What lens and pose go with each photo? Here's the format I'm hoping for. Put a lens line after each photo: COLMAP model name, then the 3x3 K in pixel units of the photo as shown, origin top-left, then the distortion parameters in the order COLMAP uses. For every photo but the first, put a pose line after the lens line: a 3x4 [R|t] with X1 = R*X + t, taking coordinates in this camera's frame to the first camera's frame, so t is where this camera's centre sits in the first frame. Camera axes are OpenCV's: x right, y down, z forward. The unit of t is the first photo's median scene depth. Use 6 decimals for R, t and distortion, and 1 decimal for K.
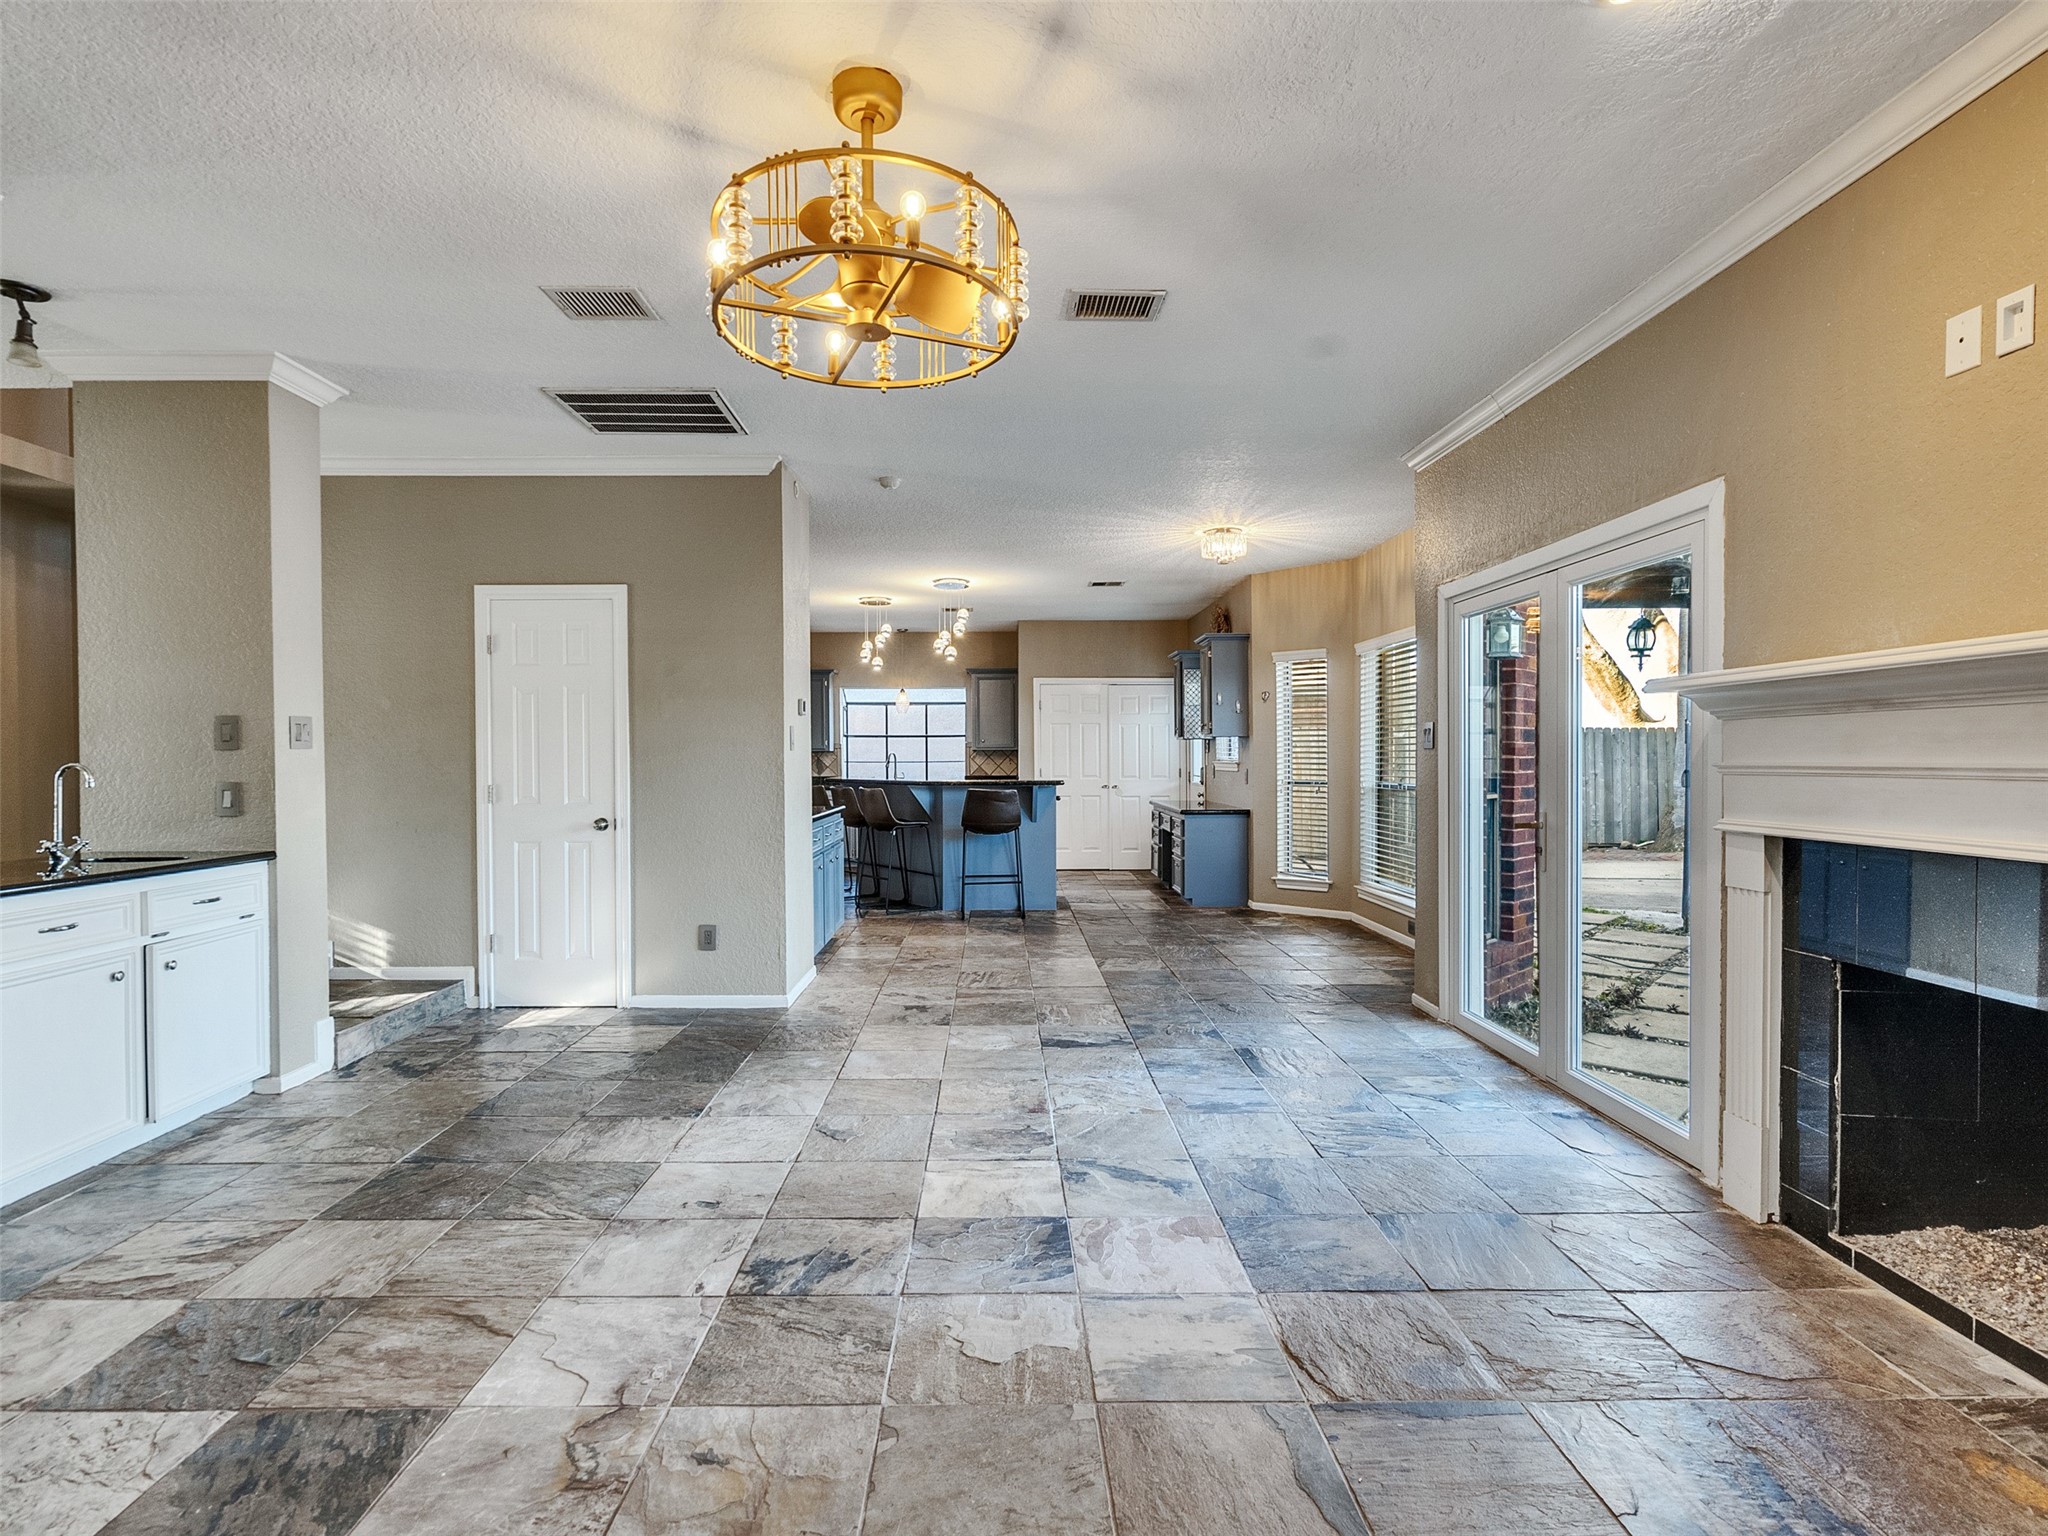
lens RADIAL K [[1044.4, 0, 1006.5], [0, 1044.4, 766.4], [0, 0, 1]] dist [-0.001946, 0.000003]
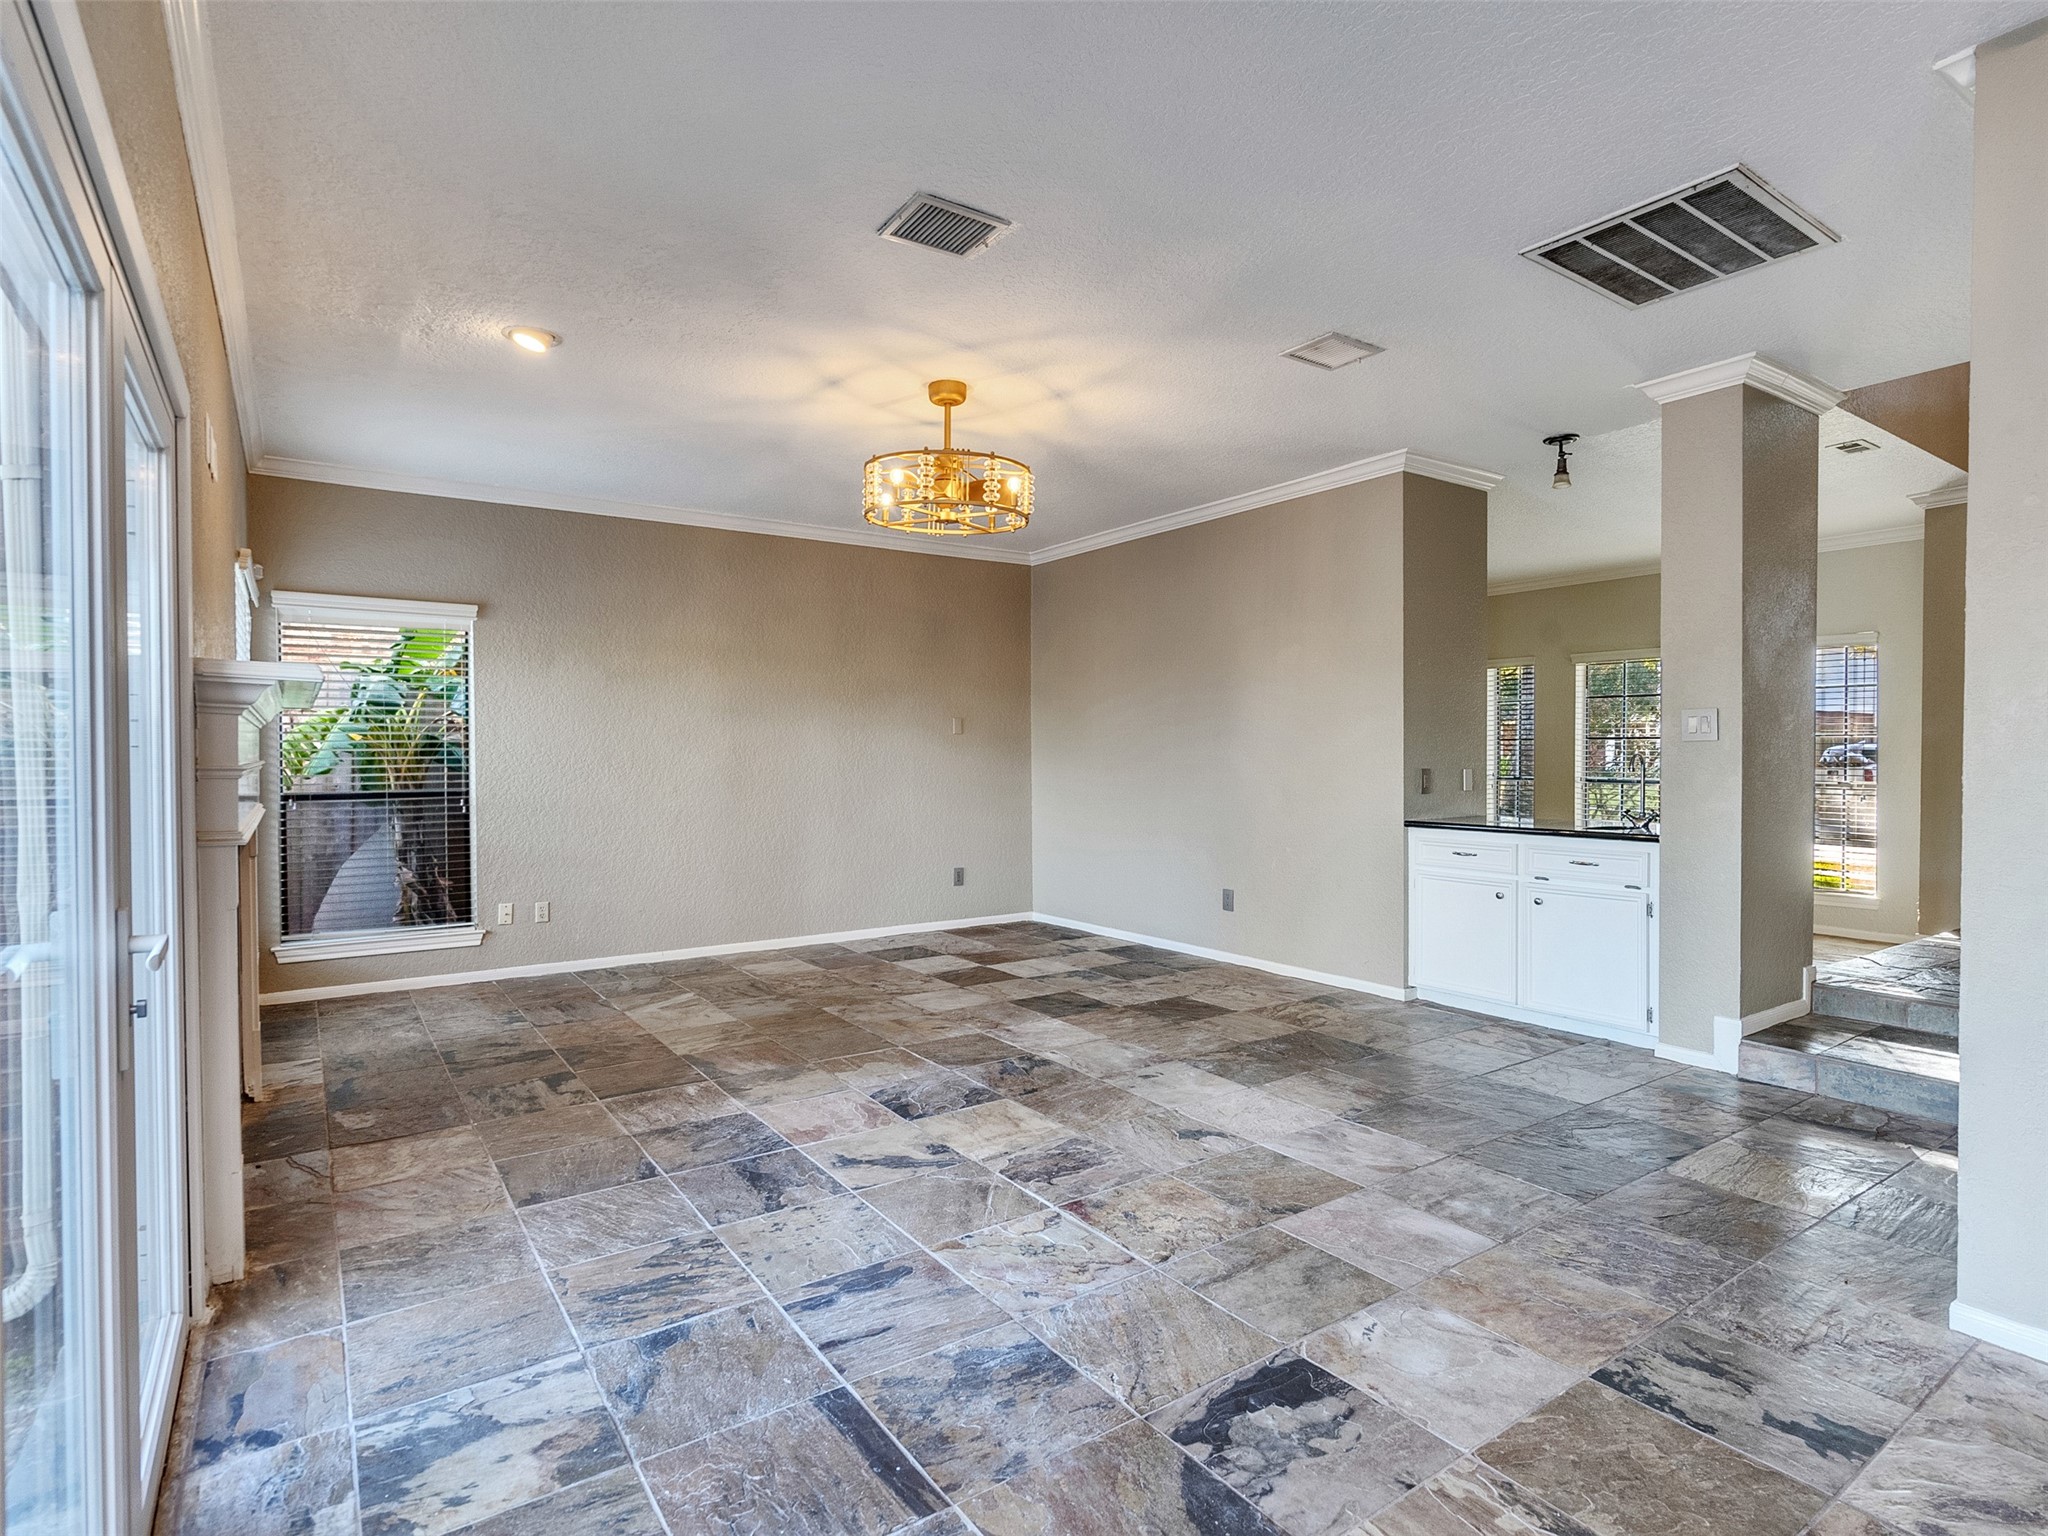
lens RADIAL K [[1044.4, 0, 1005.6], [0, 1044.4, 771.8], [0, 0, 1]] dist [-0.001946, 0.000003]
pose [[-0.833496, 0.012272, -0.552389, 0.670659], [0.001672, 0.999805, 0.019689, -0.010681], [0.552523, 0.015487, -0.833354, 2.177143]]
